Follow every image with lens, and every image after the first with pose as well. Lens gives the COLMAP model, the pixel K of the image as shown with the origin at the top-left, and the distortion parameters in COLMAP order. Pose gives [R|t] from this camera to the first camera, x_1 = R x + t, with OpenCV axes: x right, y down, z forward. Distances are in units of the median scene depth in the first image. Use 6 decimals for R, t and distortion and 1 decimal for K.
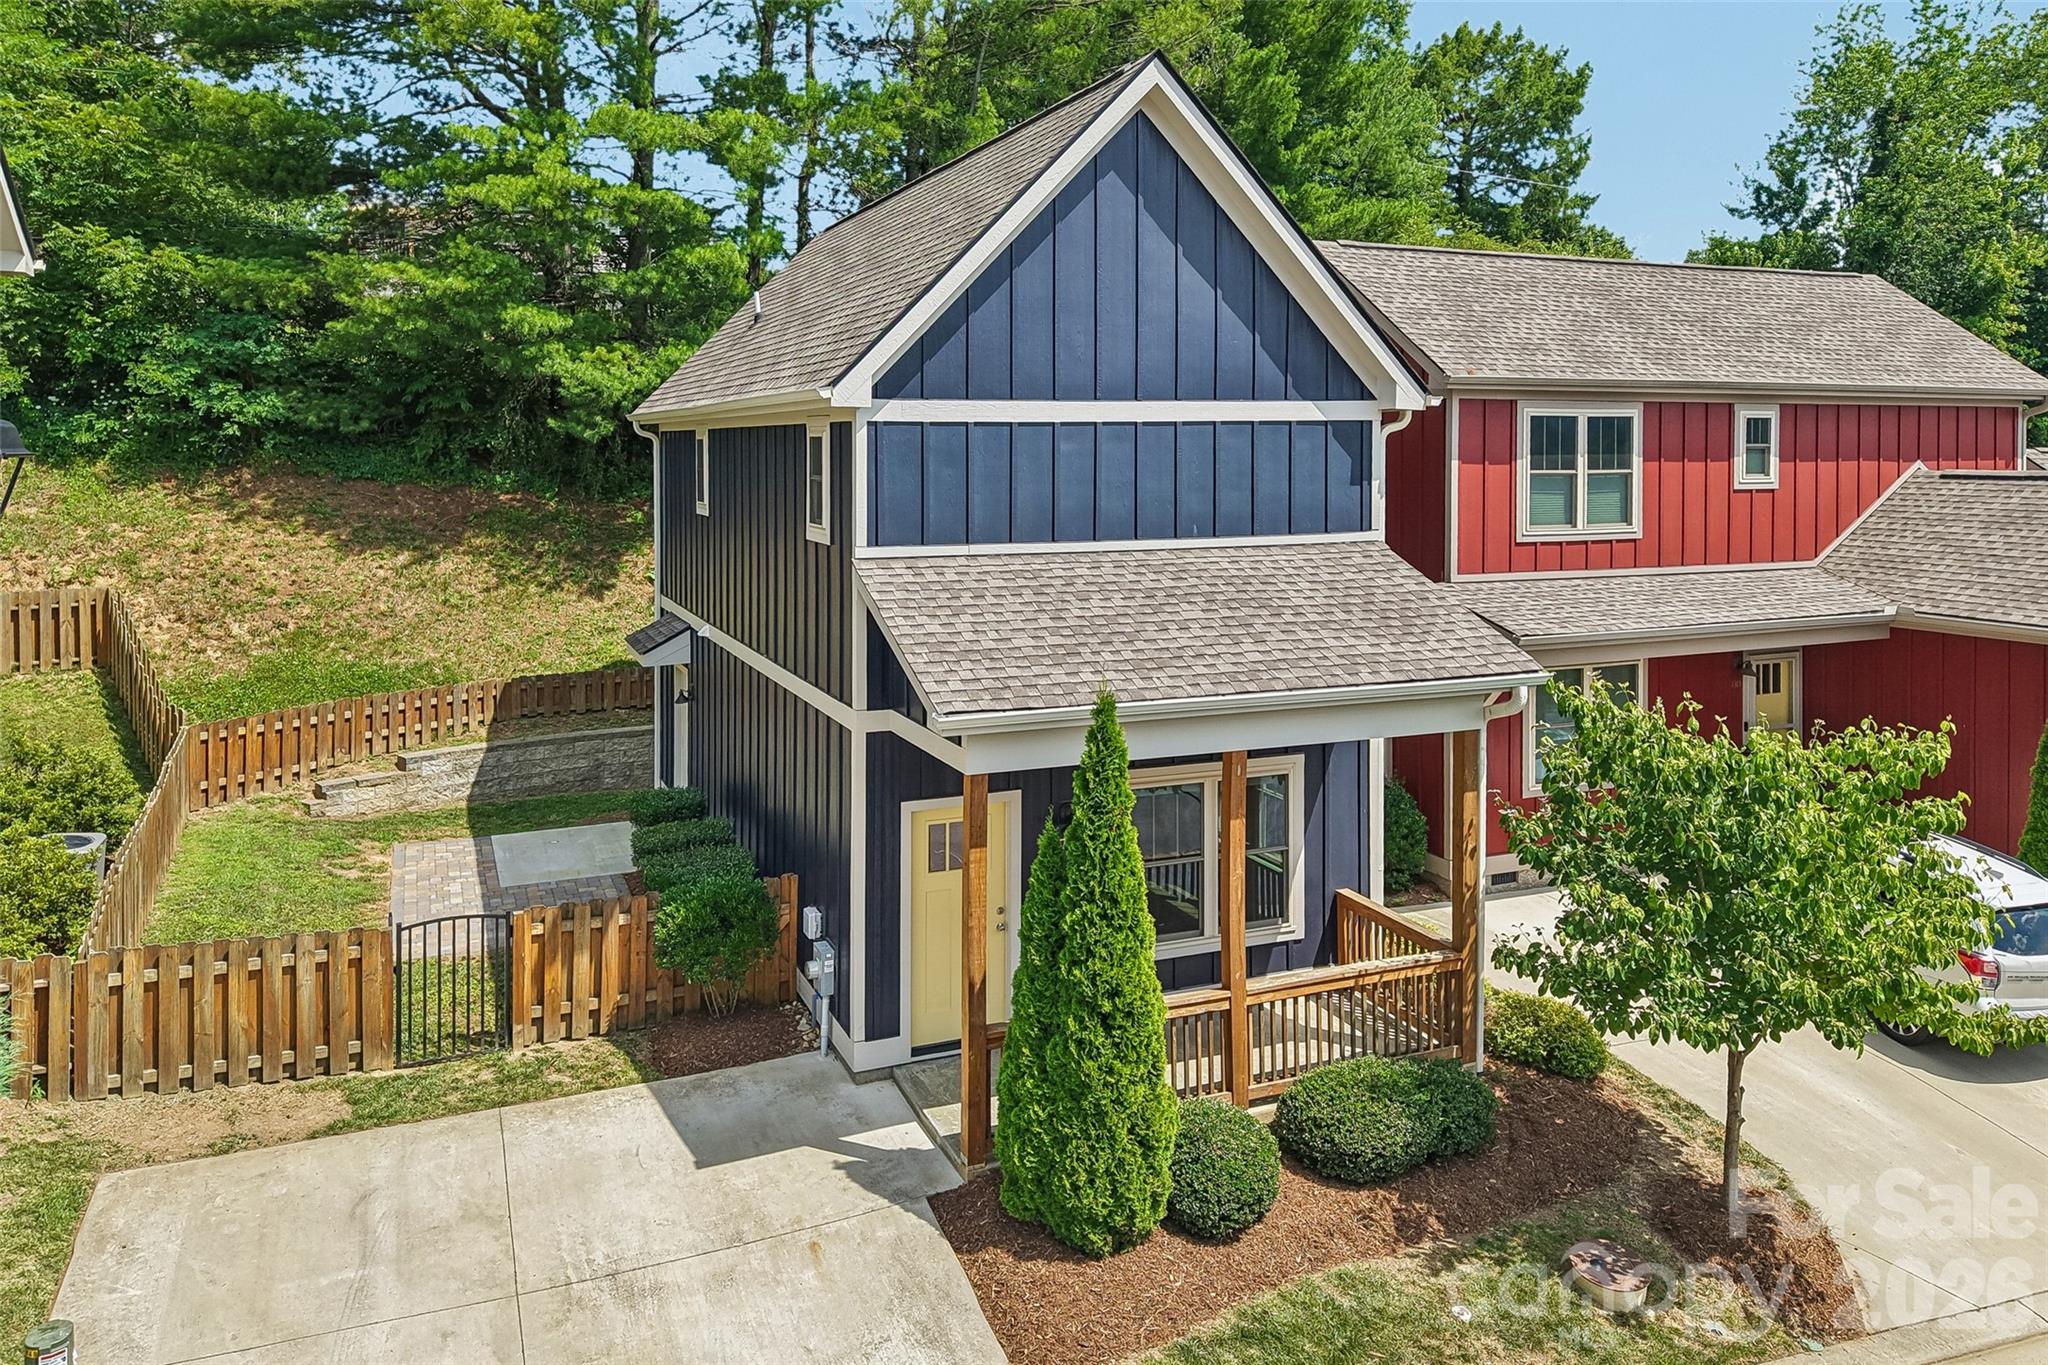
lens RADIAL K [[1451.7, 0, 1023.3], [0, 1451.7, 450.2], [0, 0, 1]] dist [0.032880, -0.004766]
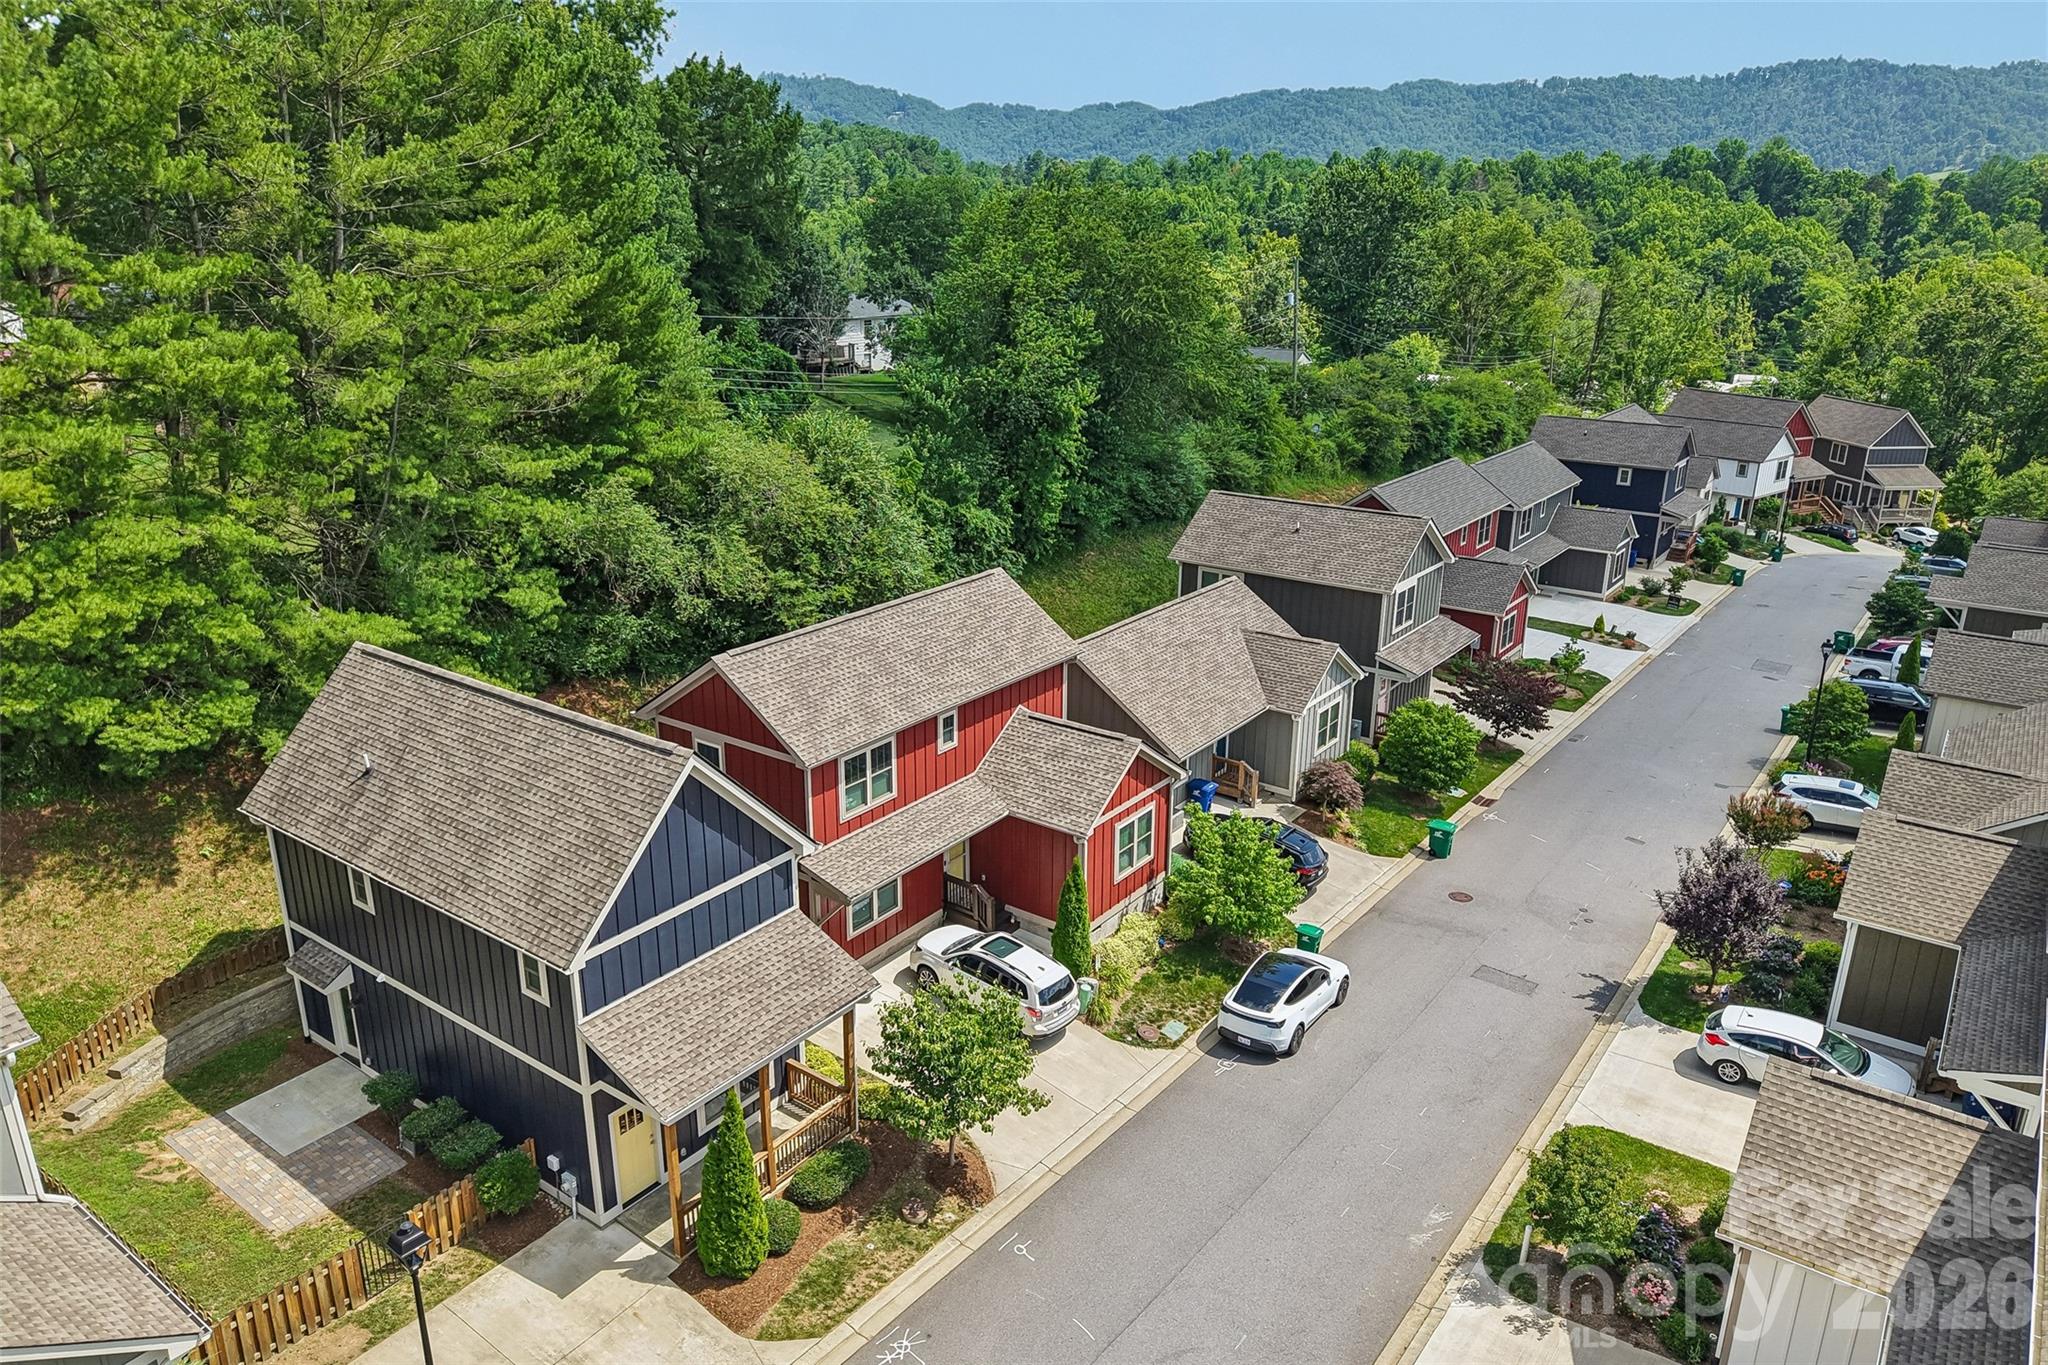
lens RADIAL K [[1382.1, 0, 1024.0], [0, 1382.1, 682.5], [0, 0, 1]] dist [0.021264, 0.002437]
pose [[0.858882, -0.159876, 0.486582, -0.394816], [-0.005220, 0.947251, 0.320451, -0.891833], [-0.512147, -0.277769, 0.812742, -0.701528]]
